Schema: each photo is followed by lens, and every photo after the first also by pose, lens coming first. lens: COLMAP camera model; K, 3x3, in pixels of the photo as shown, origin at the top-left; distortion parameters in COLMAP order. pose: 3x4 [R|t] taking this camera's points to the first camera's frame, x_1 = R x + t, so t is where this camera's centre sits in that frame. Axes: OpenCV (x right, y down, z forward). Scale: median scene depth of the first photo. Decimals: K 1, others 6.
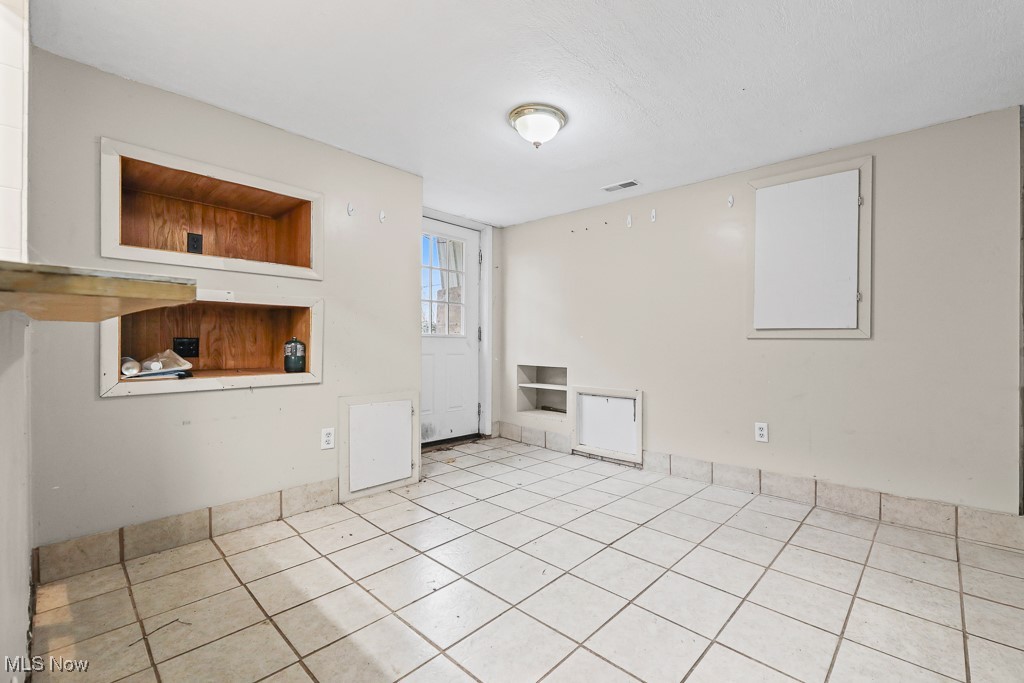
lens RADIAL K [[426.7, 0, 557.3], [0, 426.7, 341.3], [0, 0, 1]] dist [0.000409, -0.000107]
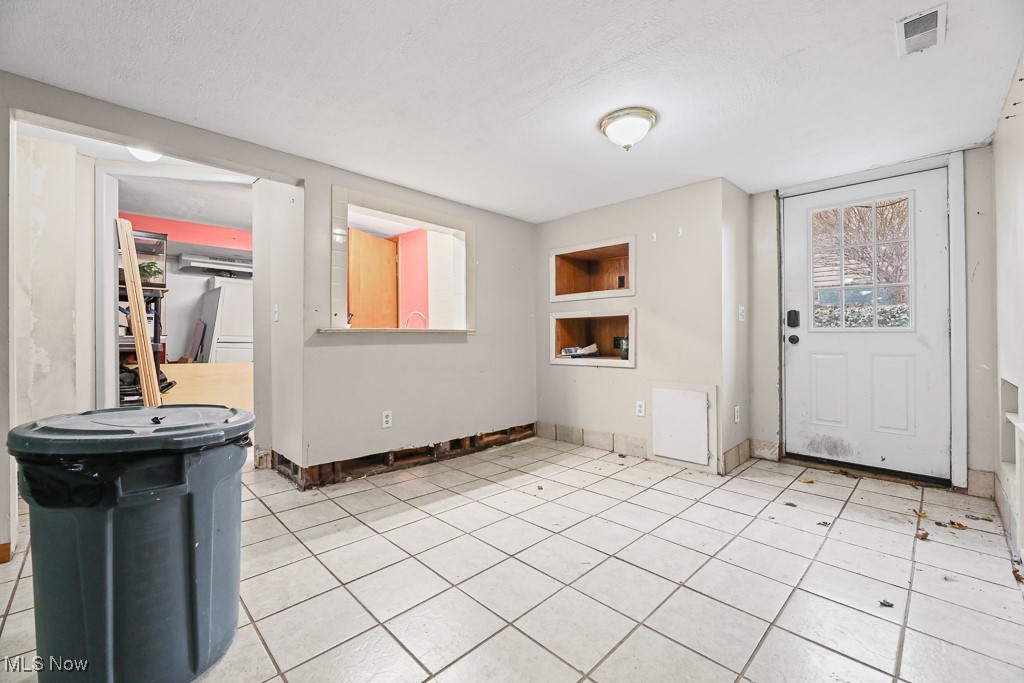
lens RADIAL K [[413.8, 0, 518.7], [0, 413.8, 341.5], [0, 0, 1]] dist [0.000194, -0.000680]
pose [[-0.043198, -0.001363, -0.999066, 0.838744], [0.002594, 0.999996, -0.001477, 0.009833], [0.999063, -0.002656, -0.043195, 0.677847]]
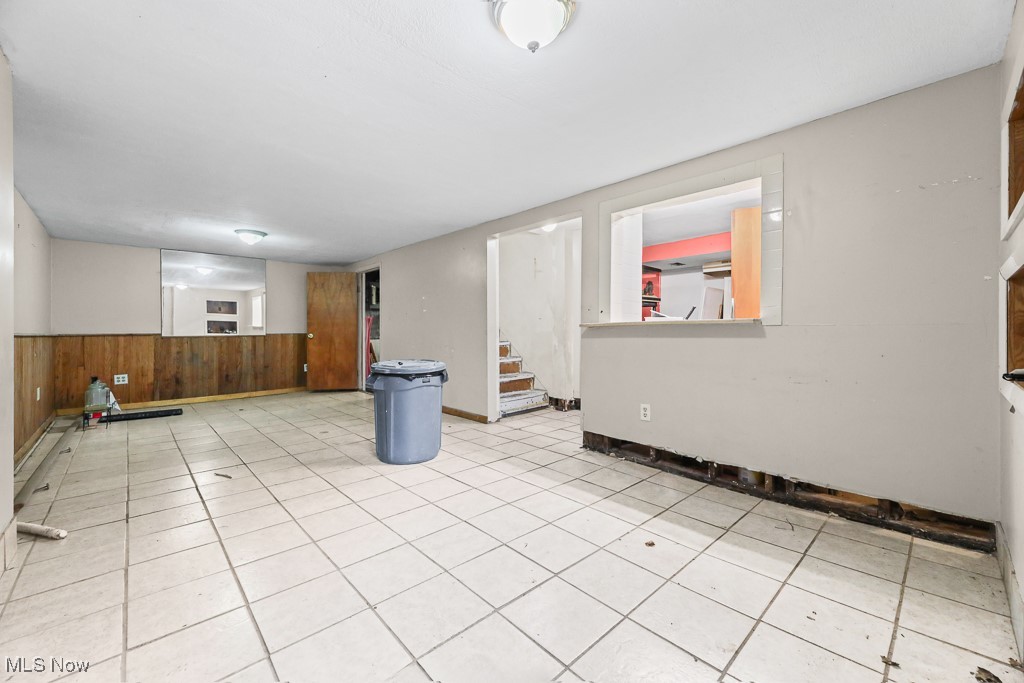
lens RADIAL K [[413.8, 0, 518.7], [0, 413.8, 341.5], [0, 0, 1]] dist [0.000194, -0.000680]
pose [[-0.997246, -0.007030, 0.073837, -0.054254], [-0.005654, 0.999807, 0.018827, 0.006923], [-0.073955, 0.018358, -0.997093, 1.450782]]
